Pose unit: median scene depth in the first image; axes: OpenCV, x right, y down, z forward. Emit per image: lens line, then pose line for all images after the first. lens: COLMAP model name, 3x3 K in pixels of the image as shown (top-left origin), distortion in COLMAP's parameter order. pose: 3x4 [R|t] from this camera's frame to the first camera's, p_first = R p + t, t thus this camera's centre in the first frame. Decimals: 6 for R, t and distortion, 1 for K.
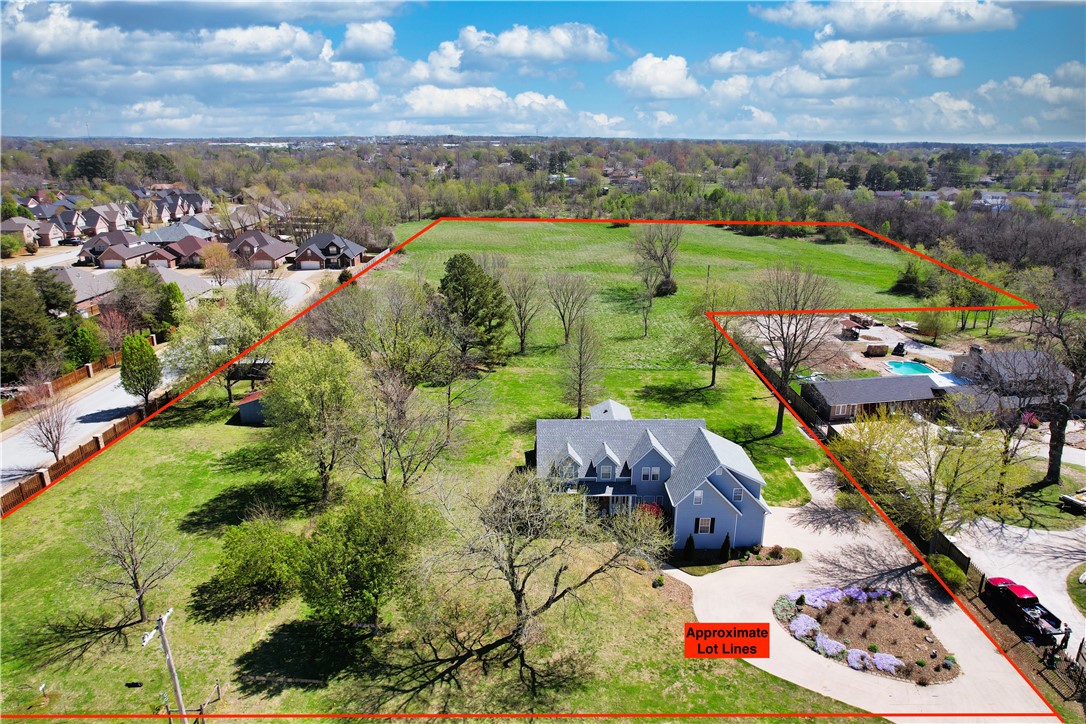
lens RADIAL K [[688.9, 0, 543.0], [0, 688.9, 362.0], [0, 0, 1]] dist [-0.000256, 0.002907]
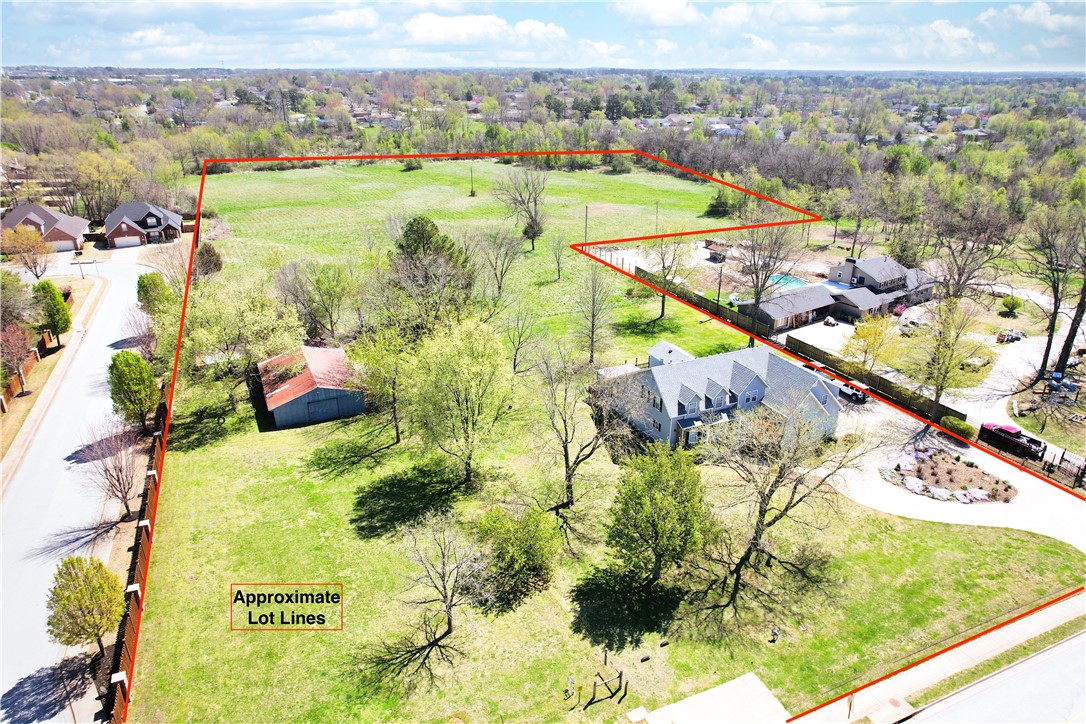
lens RADIAL K [[688.9, 0, 543.0], [0, 688.9, 362.0], [0, 0, 1]] dist [-0.011256, -0.000811]
pose [[0.924794, -0.158762, 0.345761, -0.355279], [0.126807, 0.985434, 0.113312, -0.047414], [-0.358714, -0.060945, 0.931456, 0.013662]]
